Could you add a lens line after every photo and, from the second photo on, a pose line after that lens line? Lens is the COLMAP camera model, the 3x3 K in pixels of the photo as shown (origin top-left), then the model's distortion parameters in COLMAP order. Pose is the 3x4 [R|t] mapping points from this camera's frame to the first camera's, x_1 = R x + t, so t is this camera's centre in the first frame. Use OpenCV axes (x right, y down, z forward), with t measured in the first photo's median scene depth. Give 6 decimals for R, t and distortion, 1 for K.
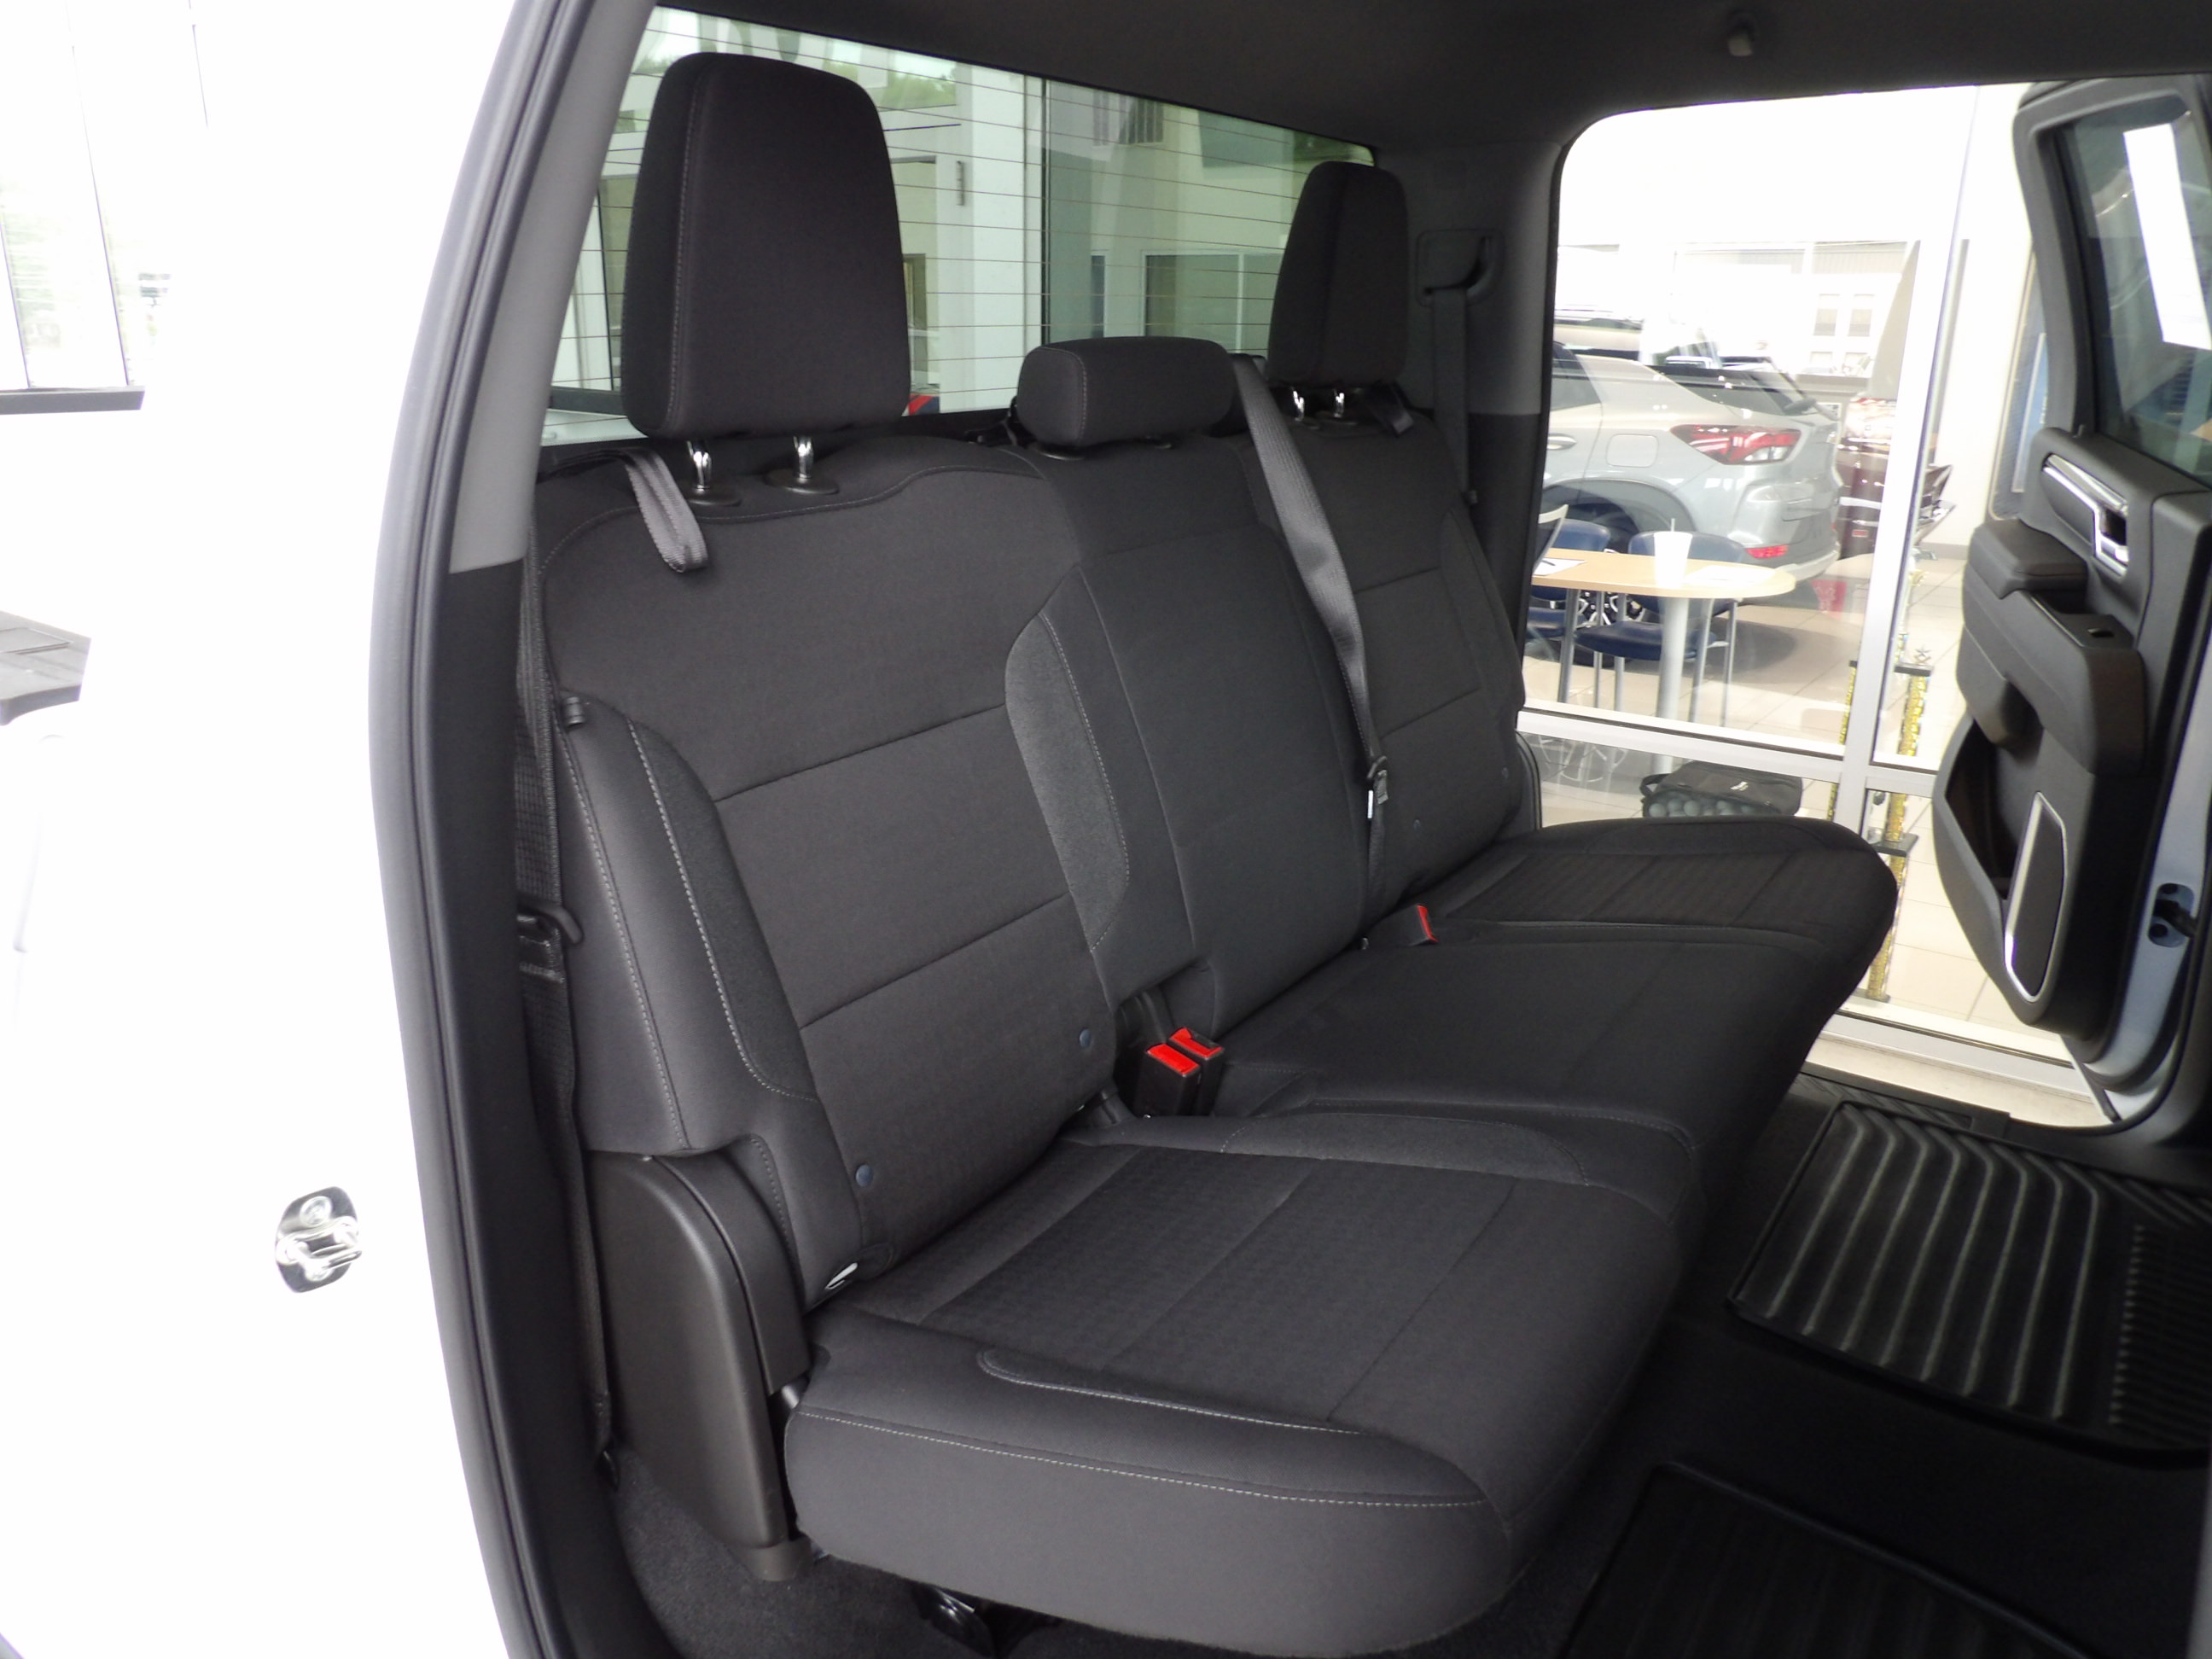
lens RADIAL K [[1583.3, 0, 1106.0], [0, 1583.3, 829.5], [0, 0, 1]] dist [0.002847, 0.000689]
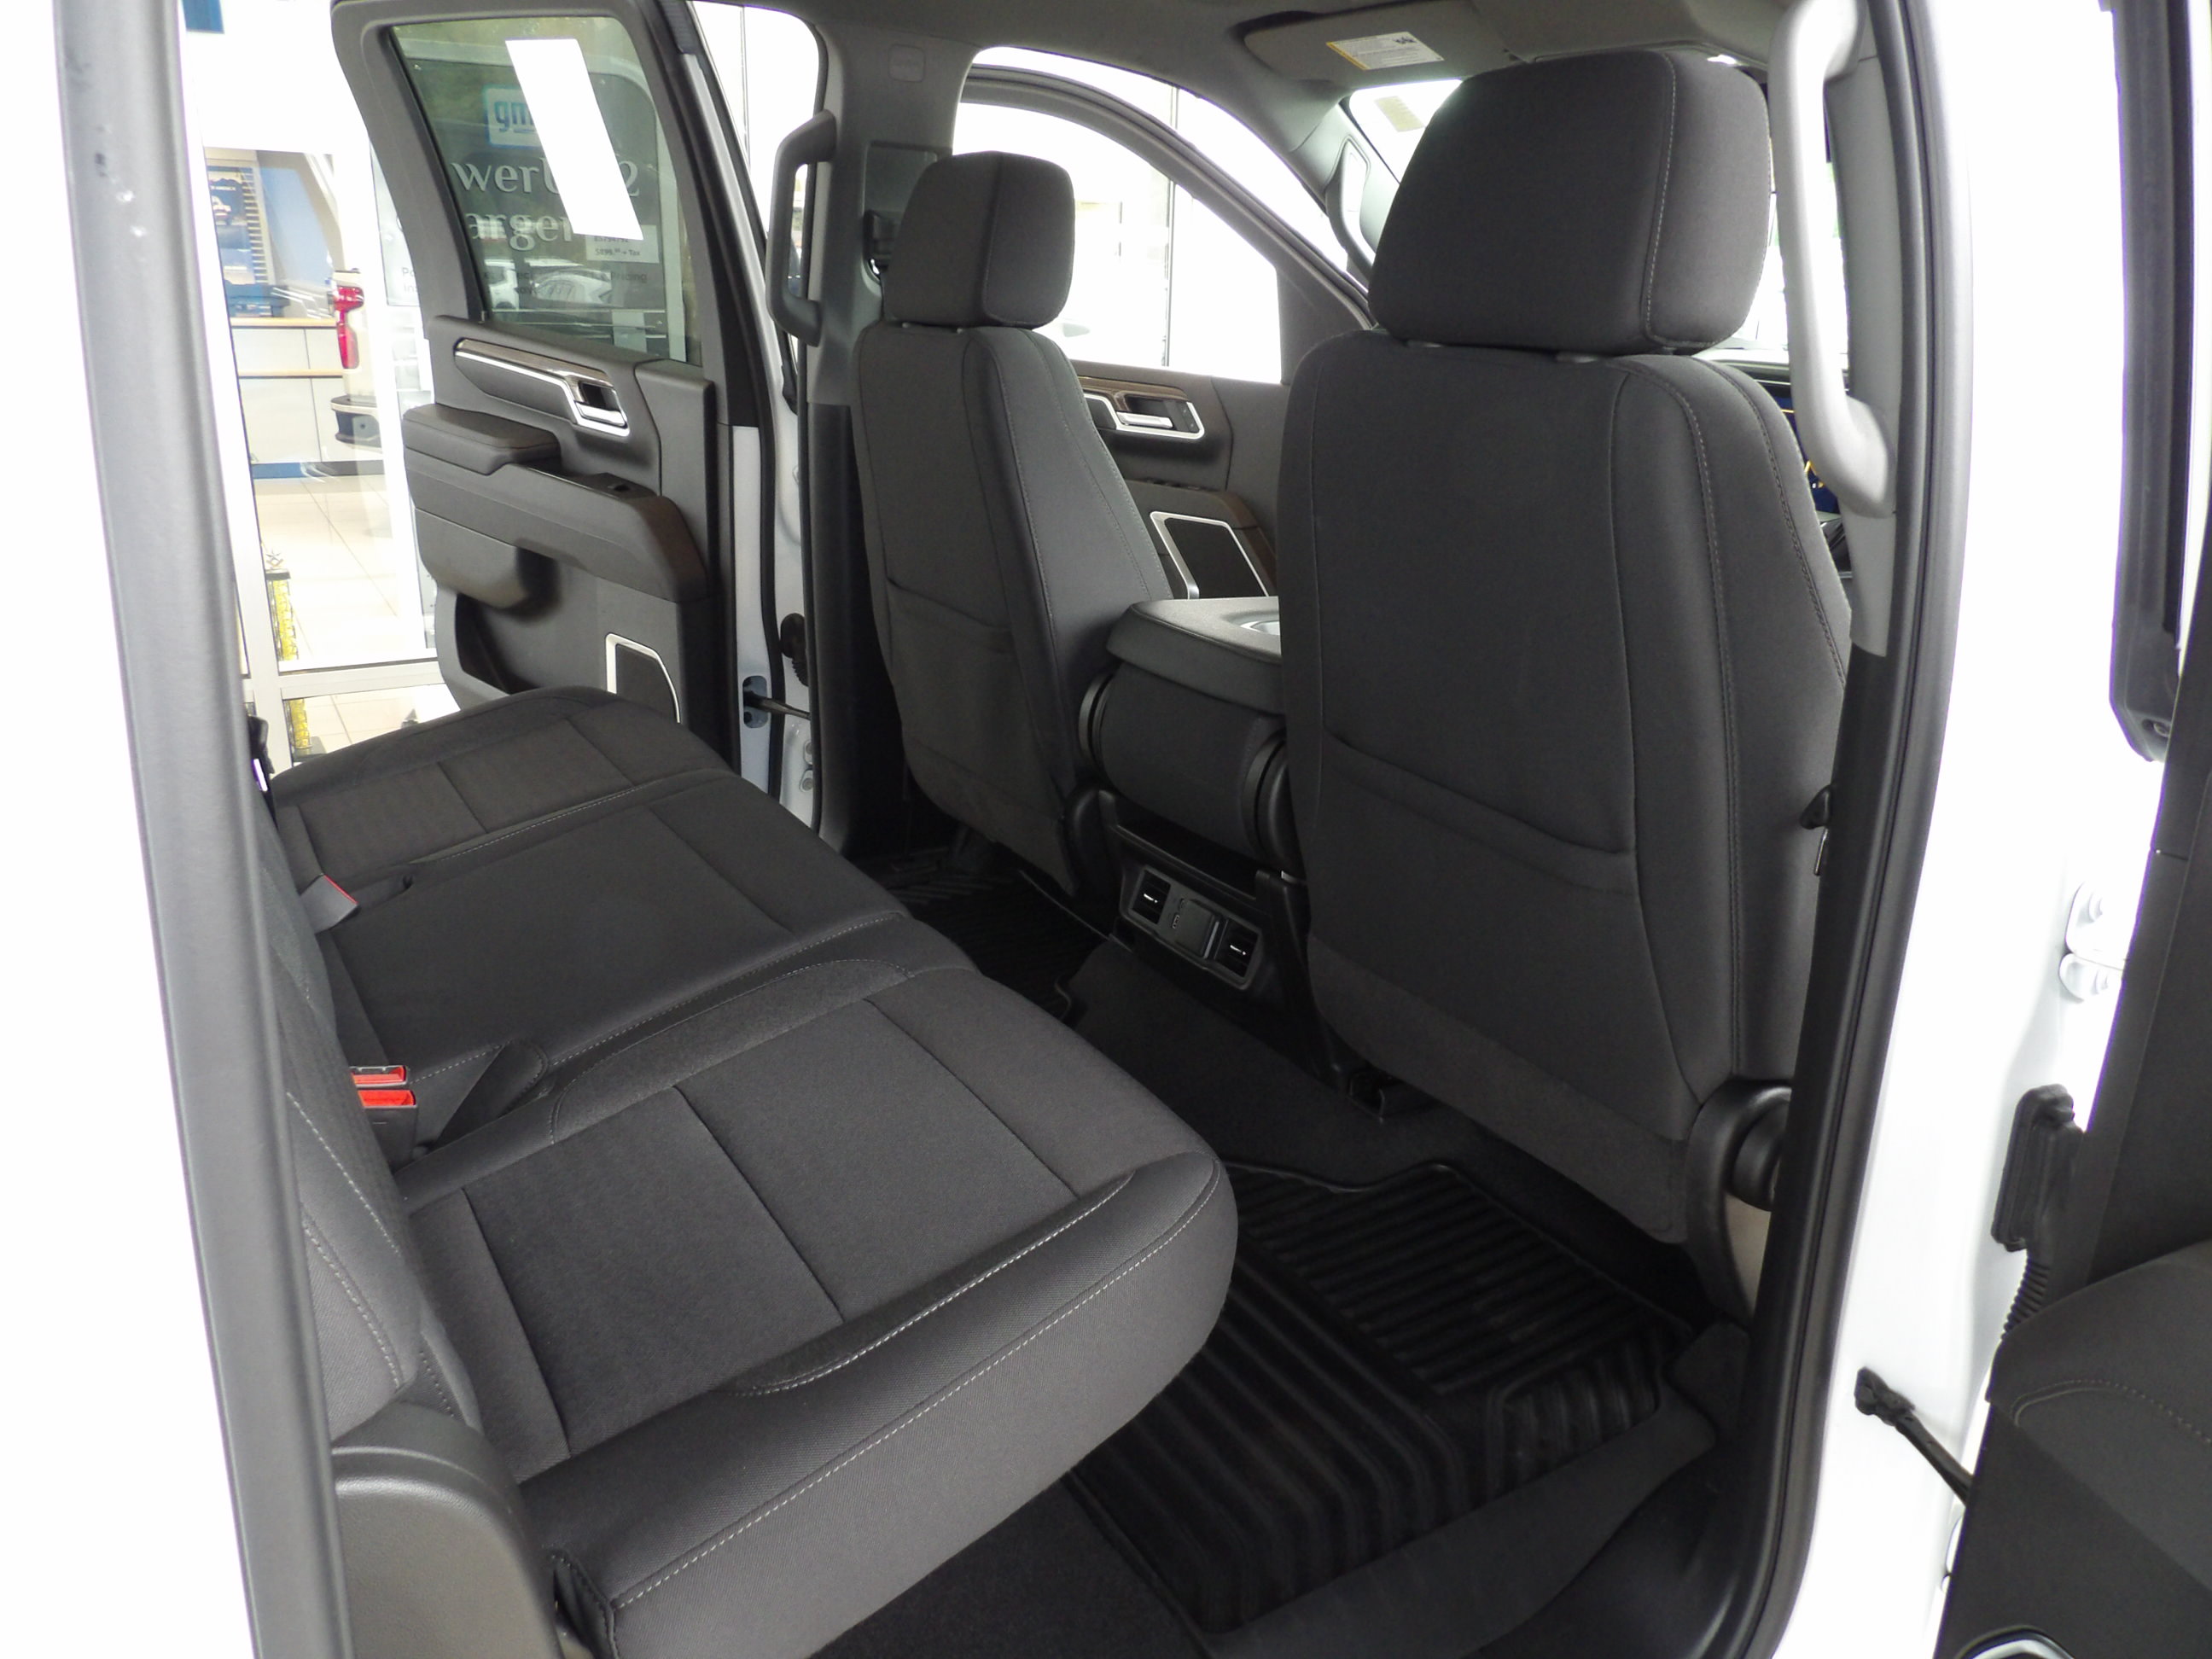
lens RADIAL K [[1583.3, 0, 1106.0], [0, 1583.3, 829.5], [0, 0, 1]] dist [0.002847, 0.000689]
pose [[0.403201, -0.303180, 0.863430, -0.319738], [0.260201, 0.942562, 0.209459, -0.039871], [-0.877339, 0.140211, 0.458930, 0.196522]]
